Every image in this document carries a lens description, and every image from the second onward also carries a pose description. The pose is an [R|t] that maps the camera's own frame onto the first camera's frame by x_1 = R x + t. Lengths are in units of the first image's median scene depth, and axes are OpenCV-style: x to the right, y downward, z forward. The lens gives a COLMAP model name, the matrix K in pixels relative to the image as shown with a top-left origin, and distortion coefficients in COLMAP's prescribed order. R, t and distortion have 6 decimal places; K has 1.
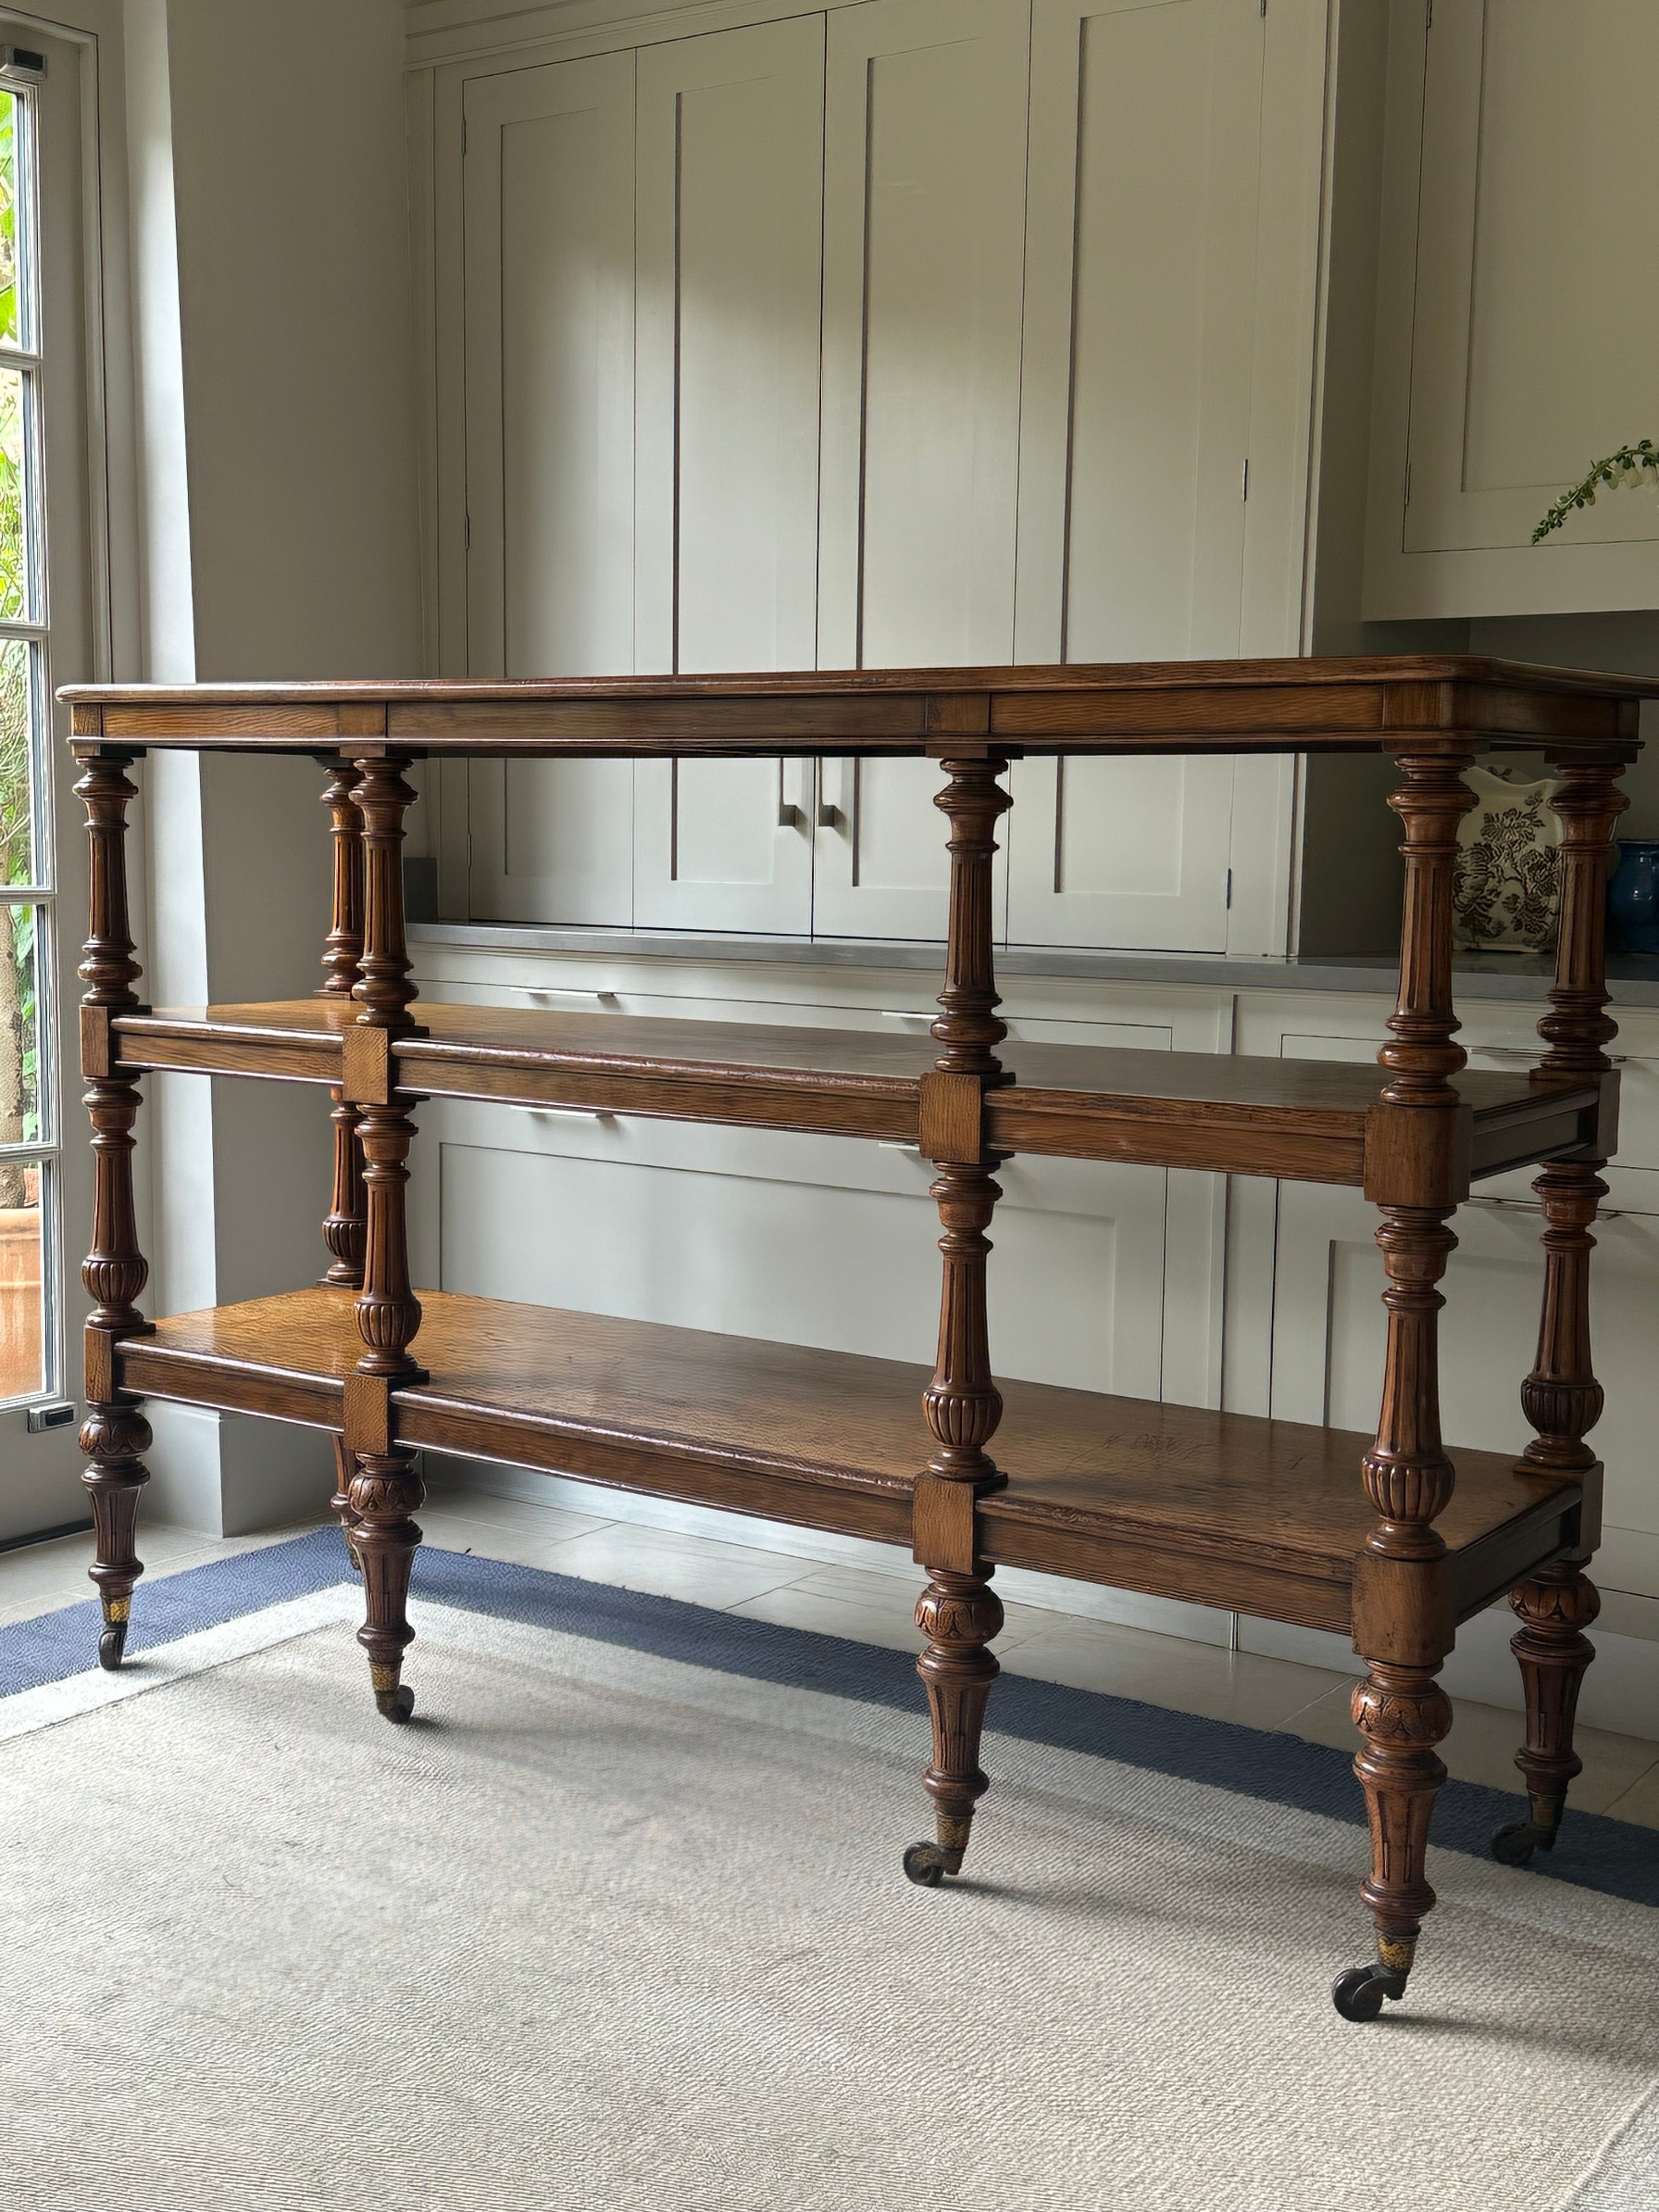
lens RADIAL K [[2587.2, 0, 805.2], [0, 2587.2, 1123.5], [0, 0, 1]] dist [0.150640, -0.278082]
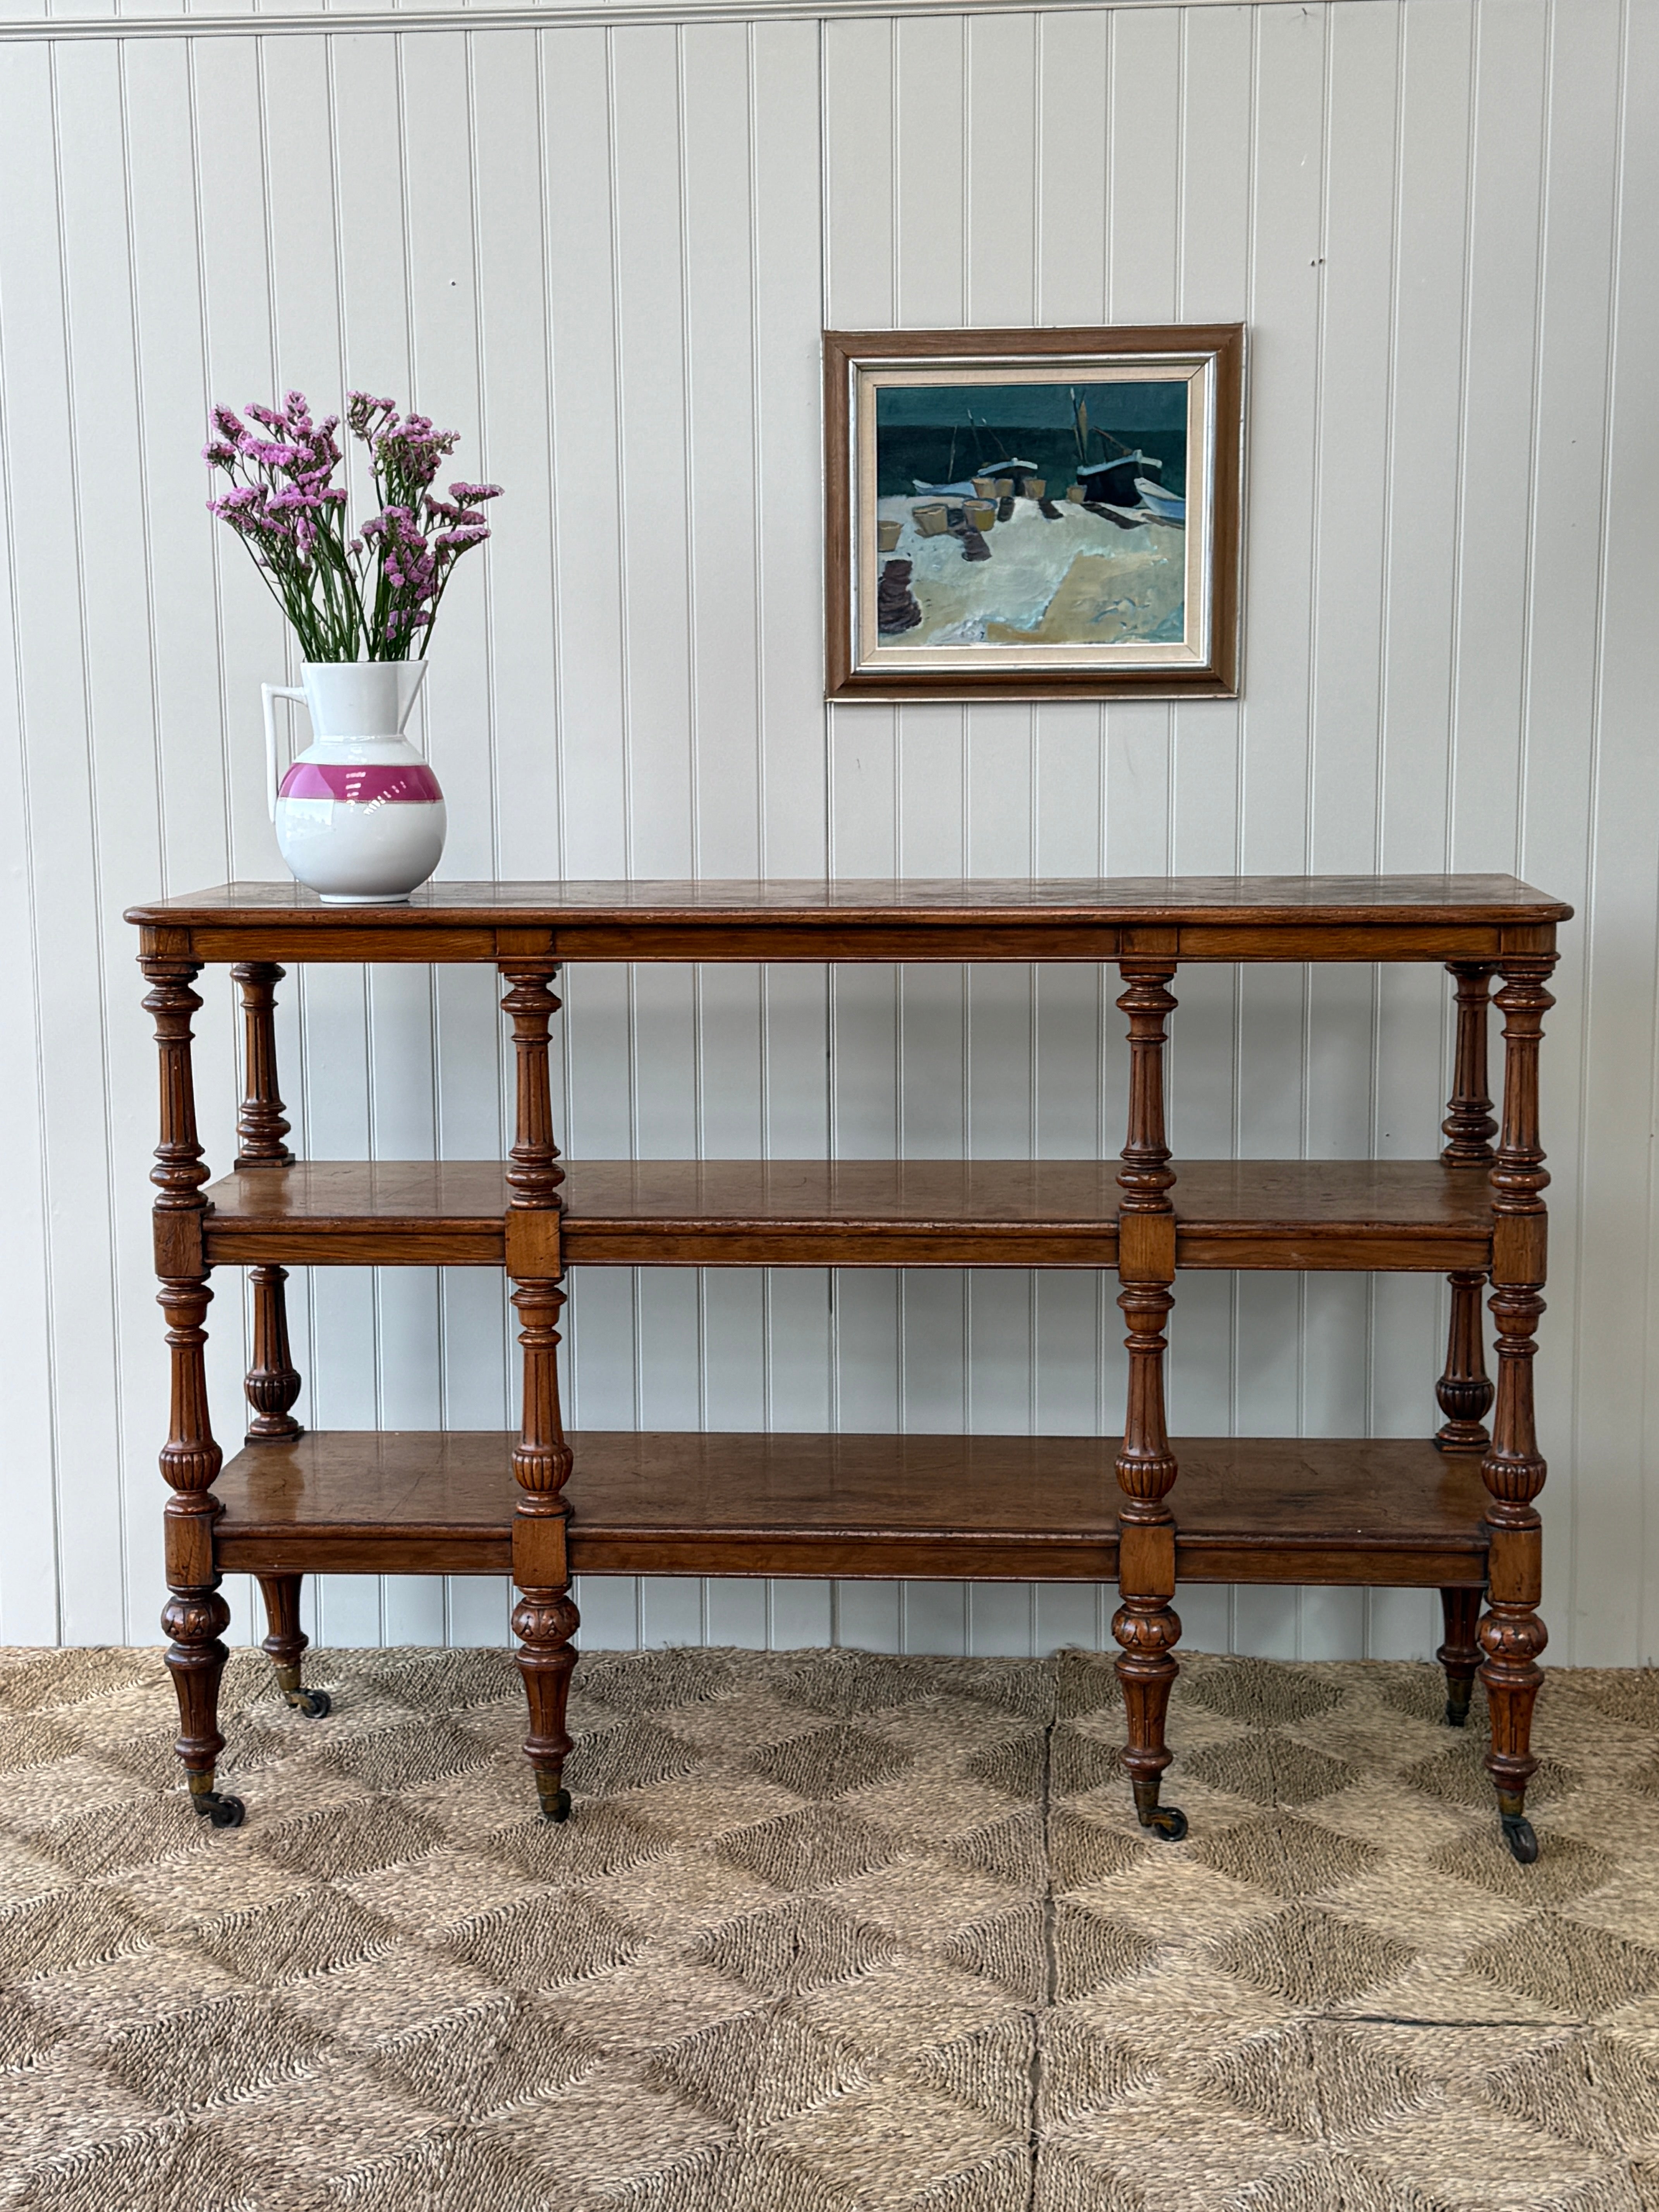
lens RADIAL K [[2939.9, 0, 834.5], [0, 2939.9, 1100.4], [0, 0, 1]] dist [0.155602, -0.222033]
pose [[0.863336, -0.092852, 0.496013, -0.685414], [0.079484, 0.995678, 0.048041, -0.135533], [-0.498330, -0.002051, 0.866985, -0.167459]]
